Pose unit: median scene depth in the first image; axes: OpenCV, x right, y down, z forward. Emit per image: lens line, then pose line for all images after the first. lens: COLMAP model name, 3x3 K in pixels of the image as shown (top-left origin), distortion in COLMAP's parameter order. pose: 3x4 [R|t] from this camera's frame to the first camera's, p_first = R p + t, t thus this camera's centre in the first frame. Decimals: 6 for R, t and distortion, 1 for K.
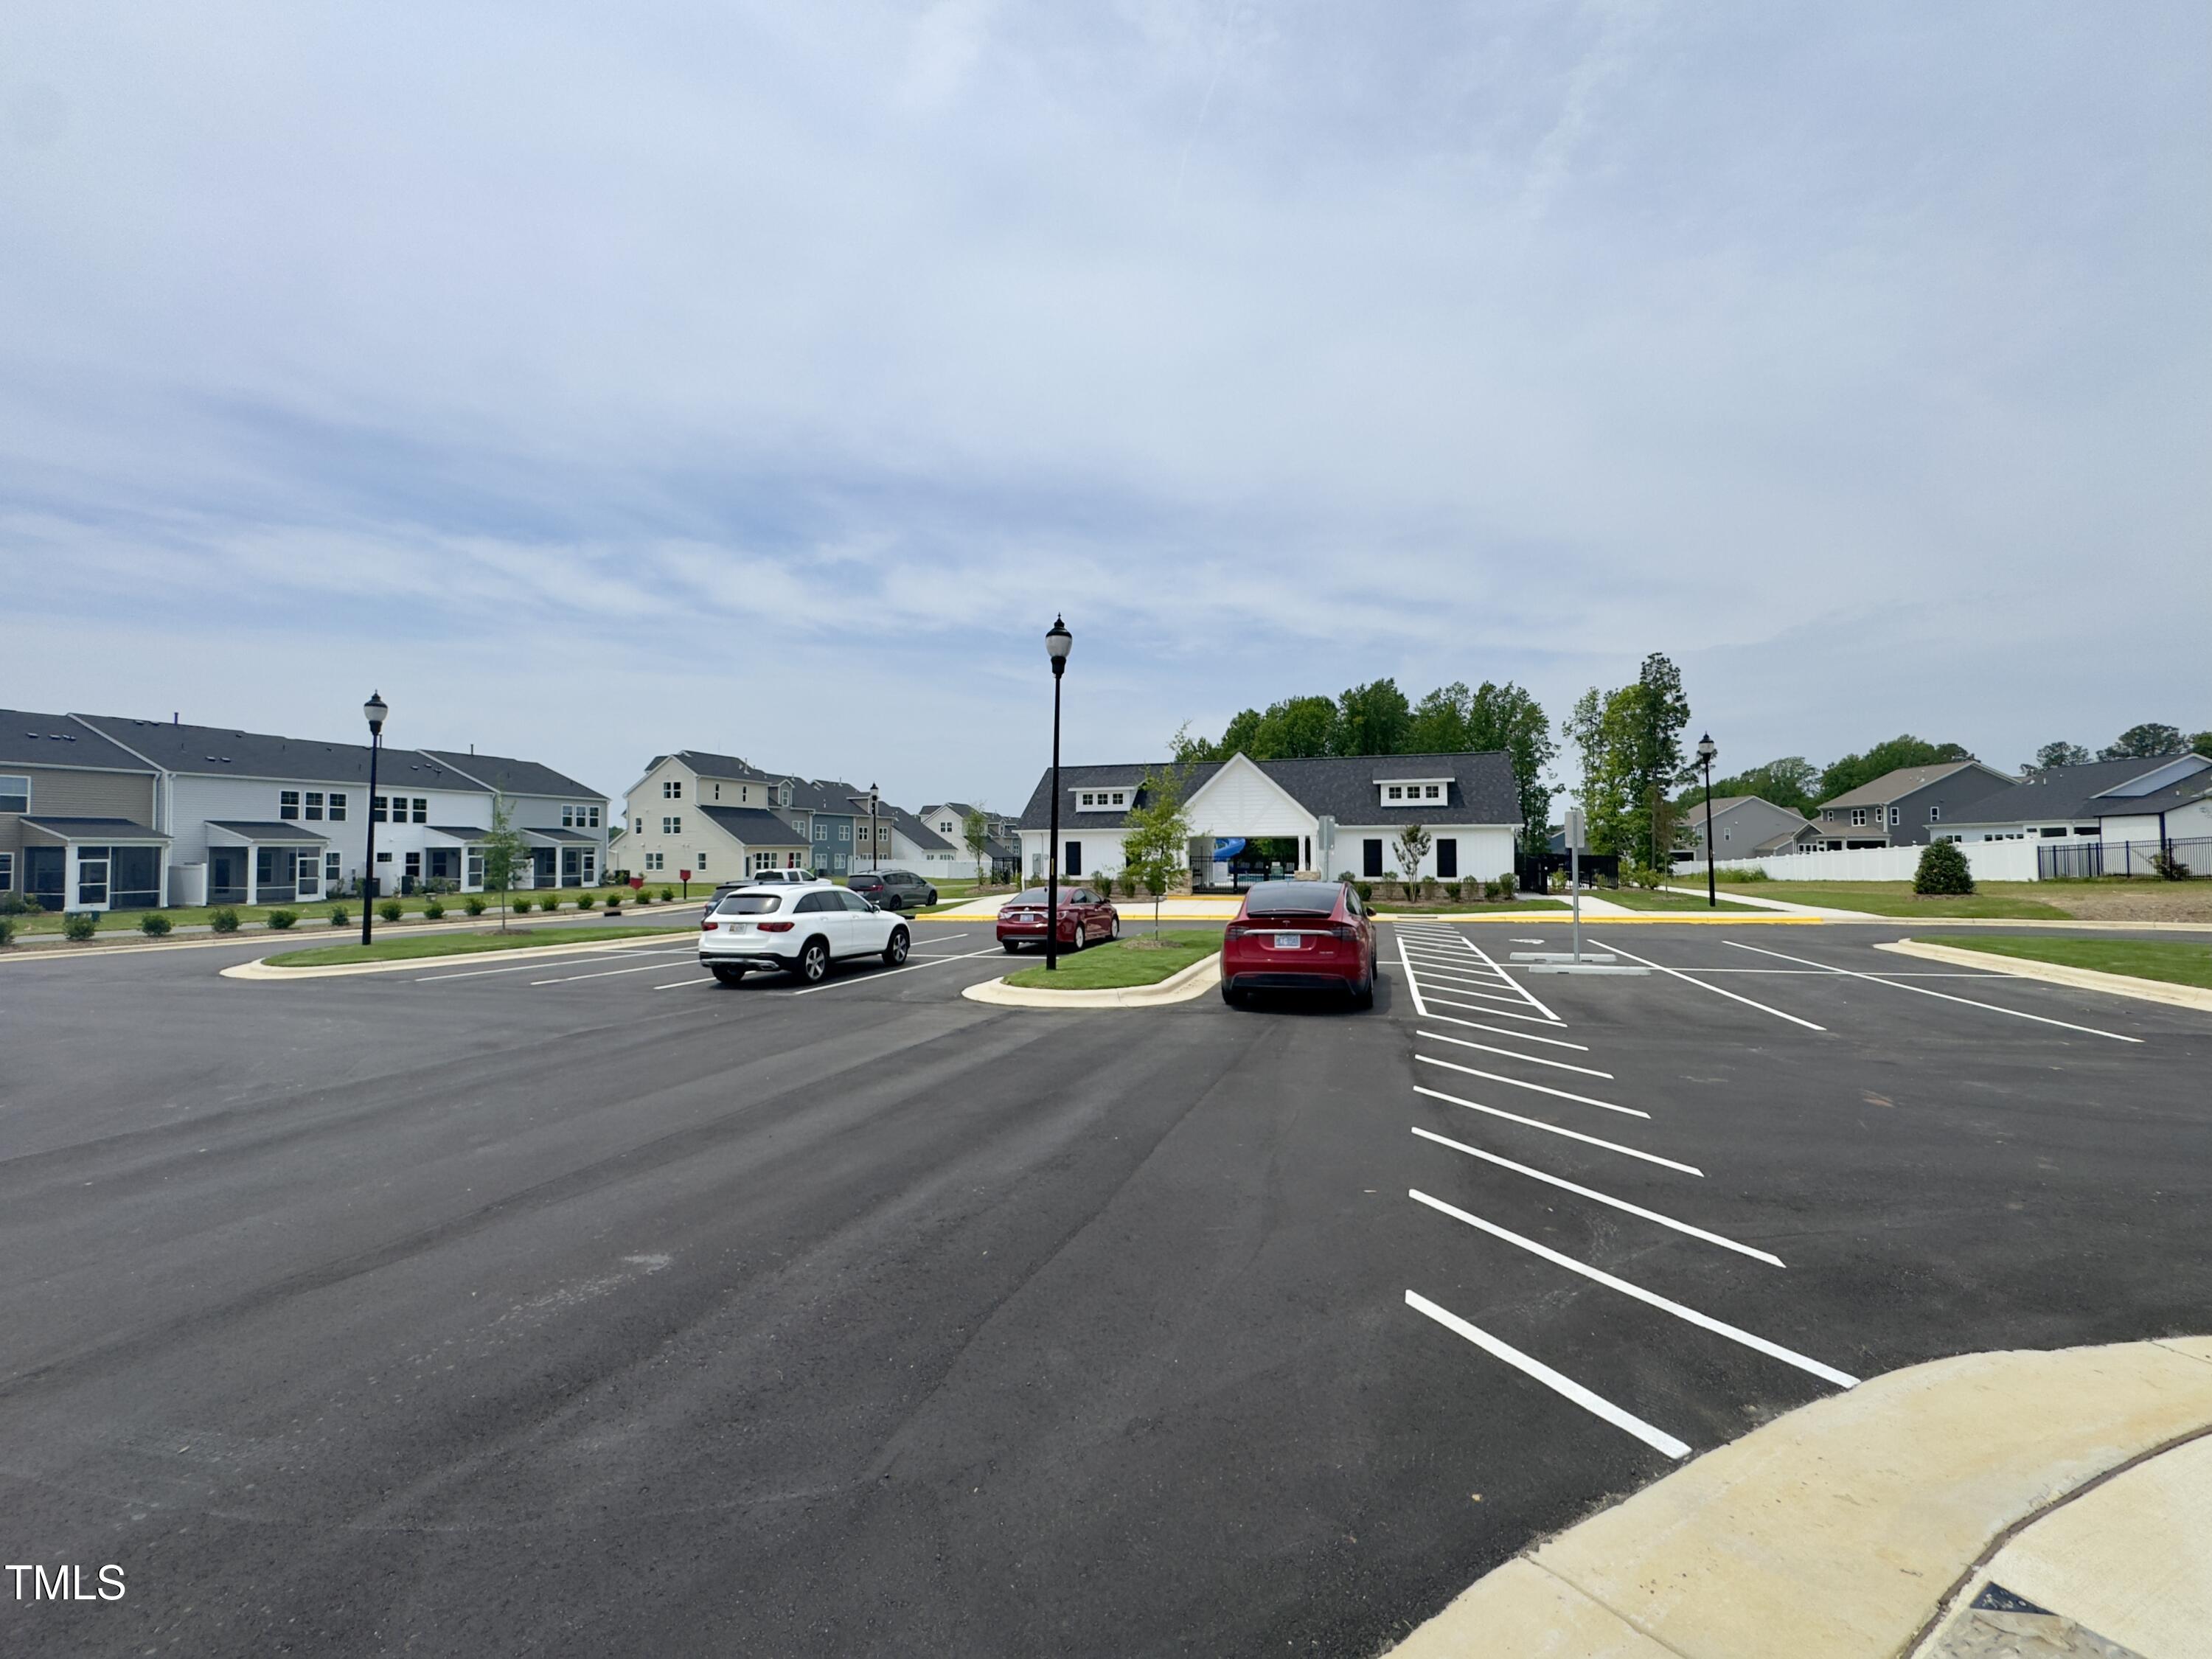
lens RADIAL K [[882.2, 0, 1118.6], [0, 882.2, 828.3], [0, 0, 1]] dist [-0.002123, 0.000183]
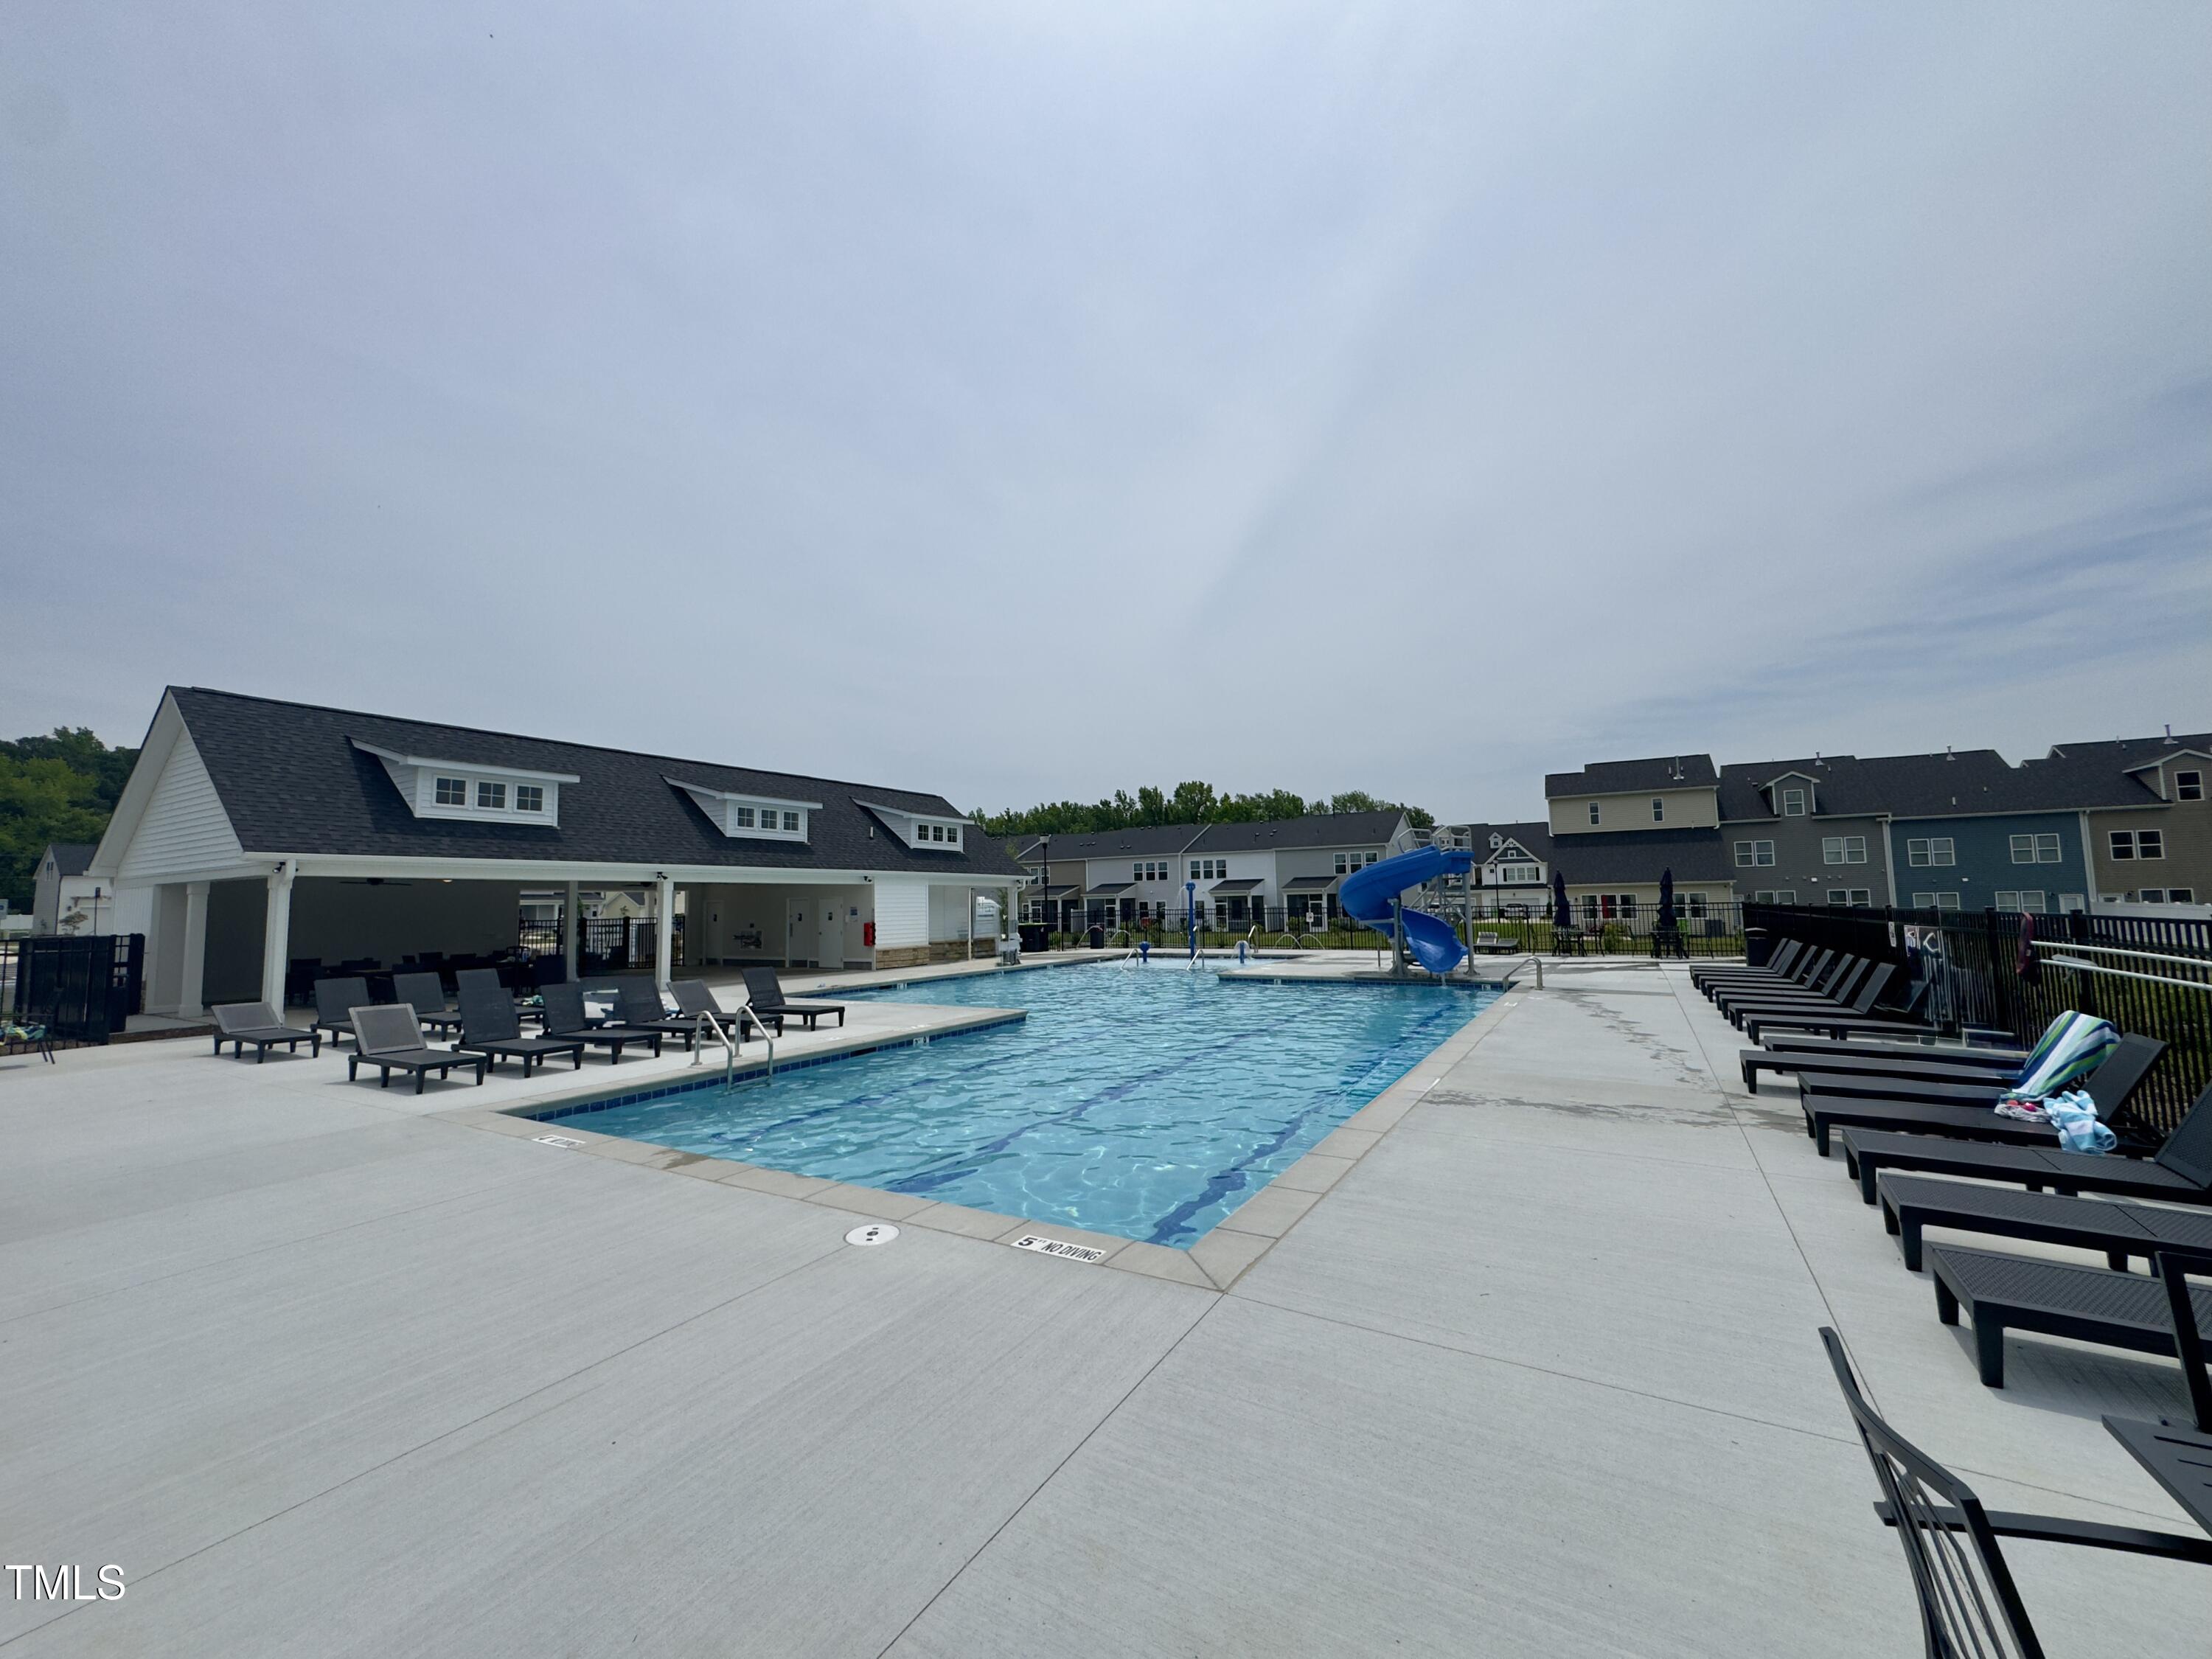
lens RADIAL K [[882.2, 0, 1118.6], [0, 882.2, 828.3], [0, 0, 1]] dist [-0.002123, 0.000183]
pose [[-0.207770, -0.077902, -0.975071, 0.468421], [0.043353, 0.995111, -0.088741, 0.025921], [0.977217, -0.060710, -0.203377, 0.945535]]
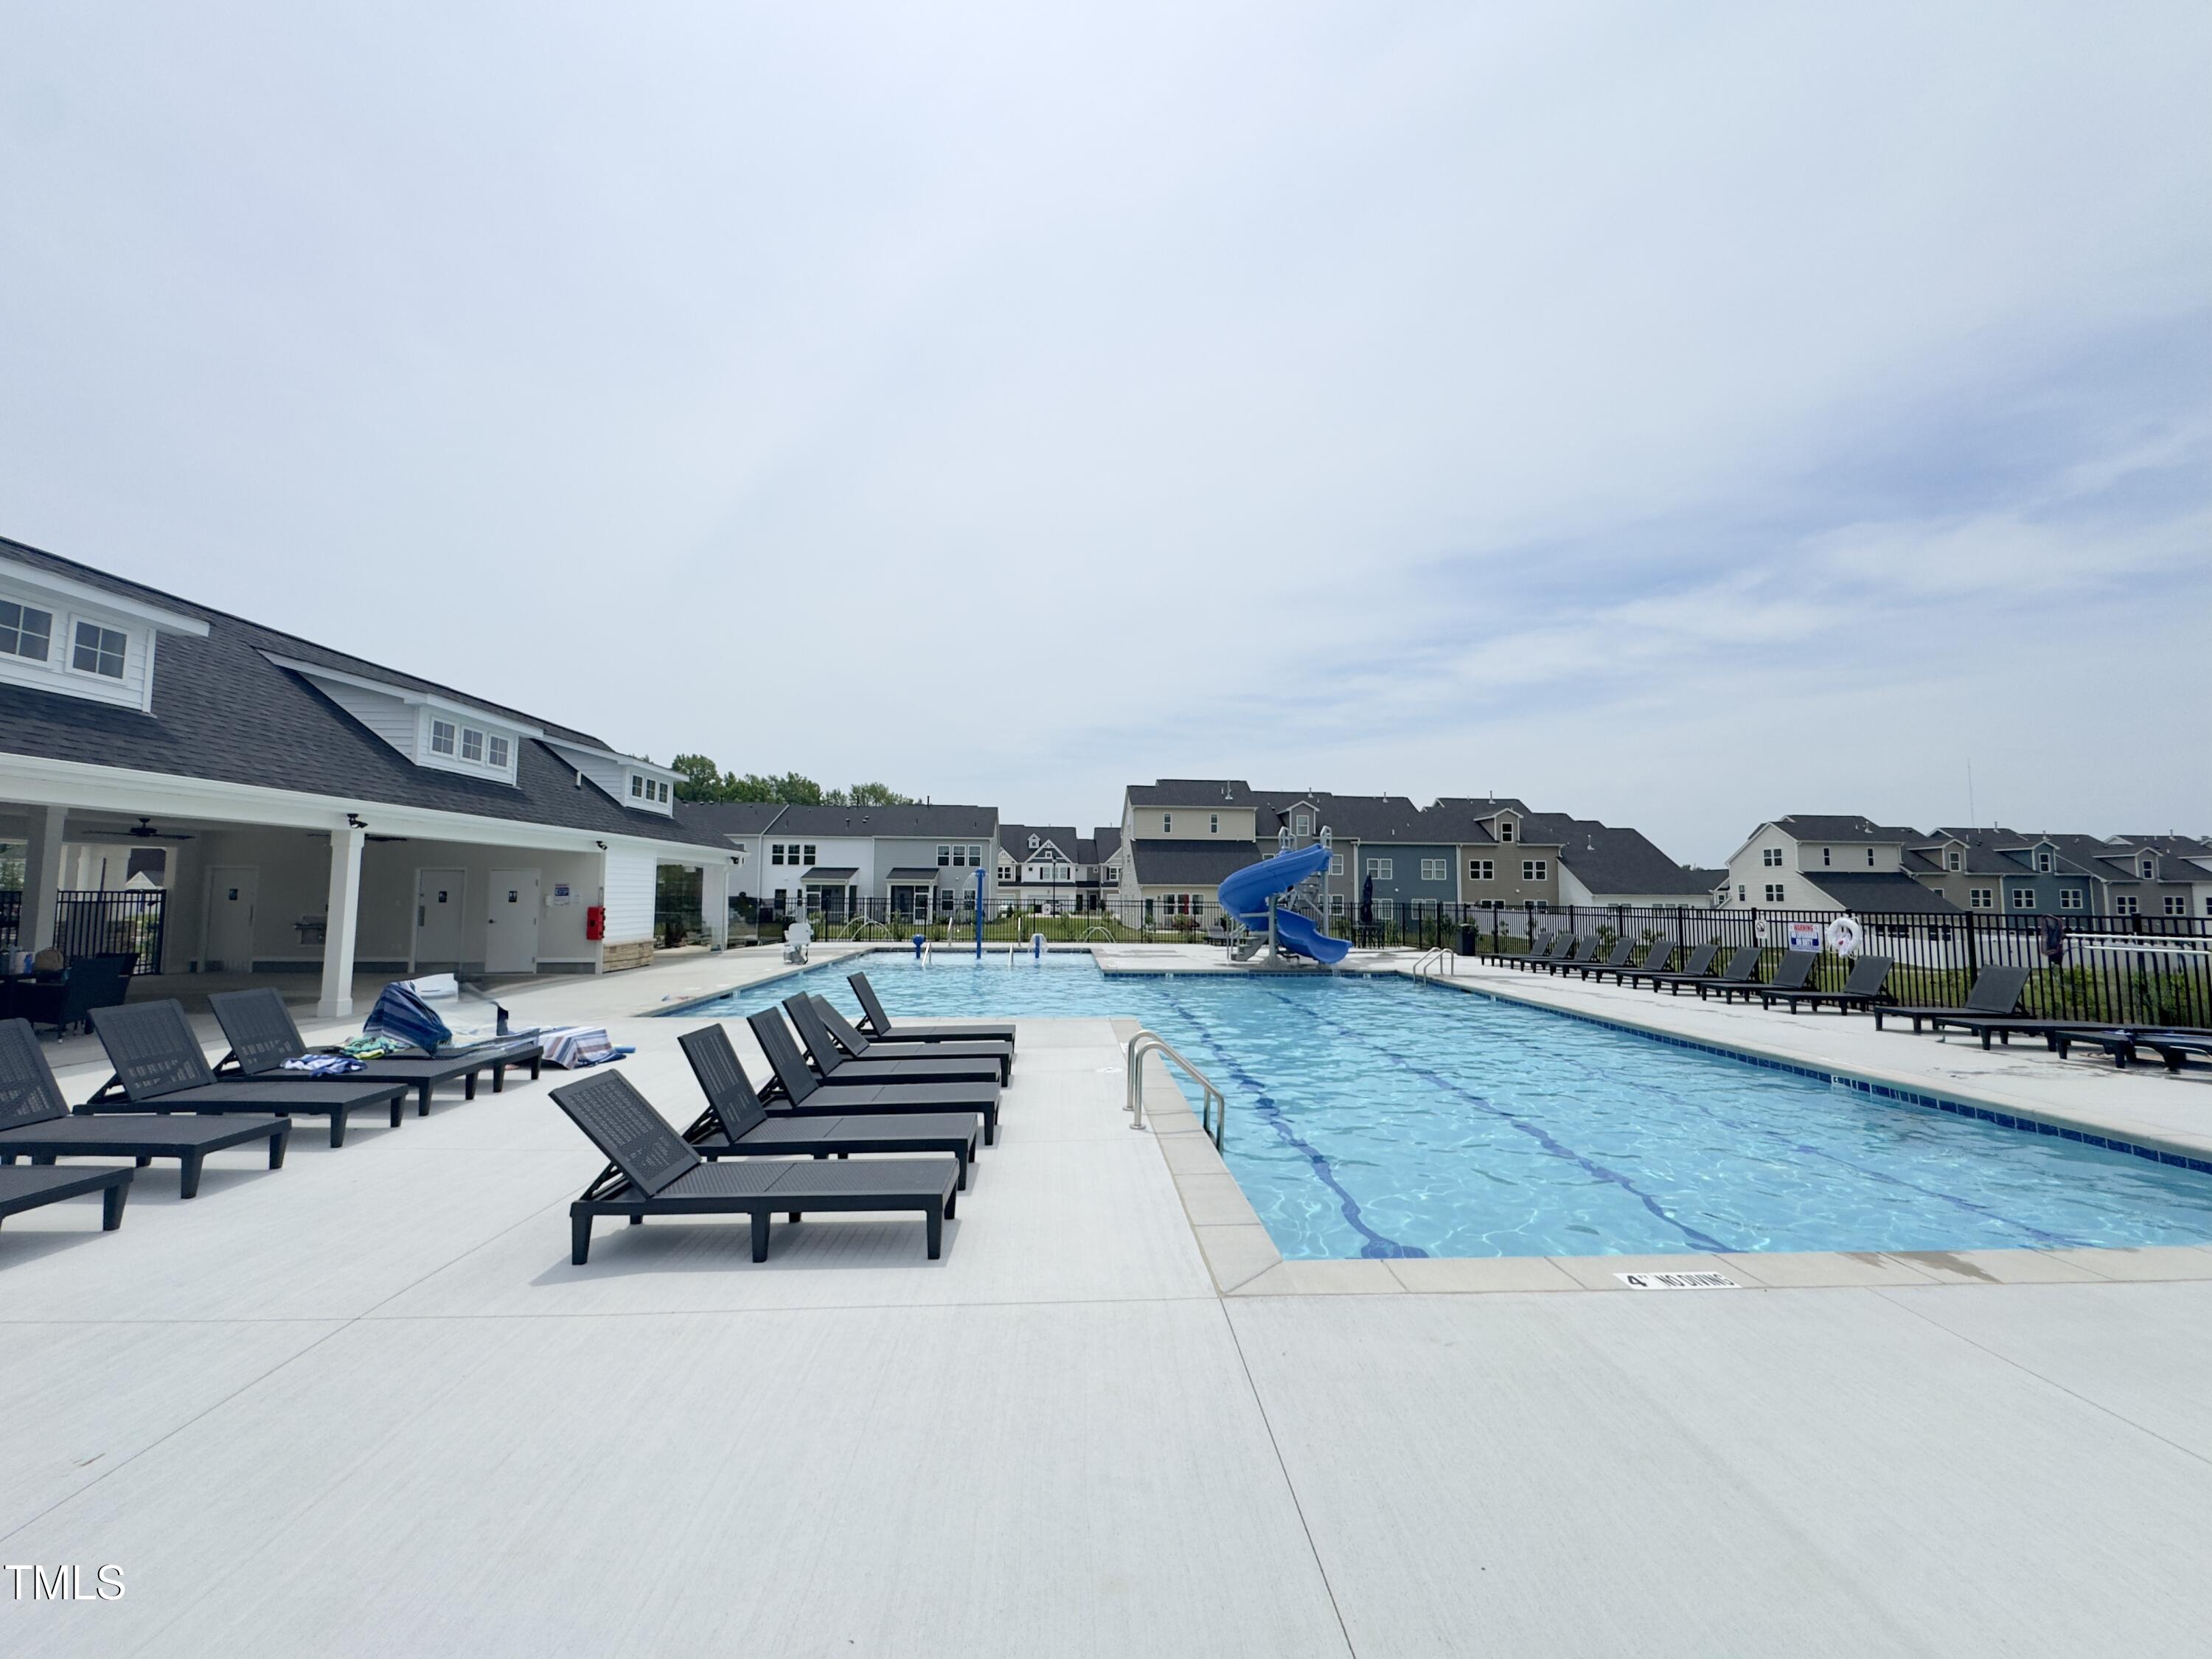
lens RADIAL K [[882.2, 0, 1118.6], [0, 882.2, 828.3], [0, 0, 1]] dist [-0.002123, 0.000183]
pose [[0.366689, -0.065012, -0.928069, 0.422379], [0.014395, 0.997832, -0.064212, 0.023467], [0.930232, 0.010186, 0.366830, 0.798454]]
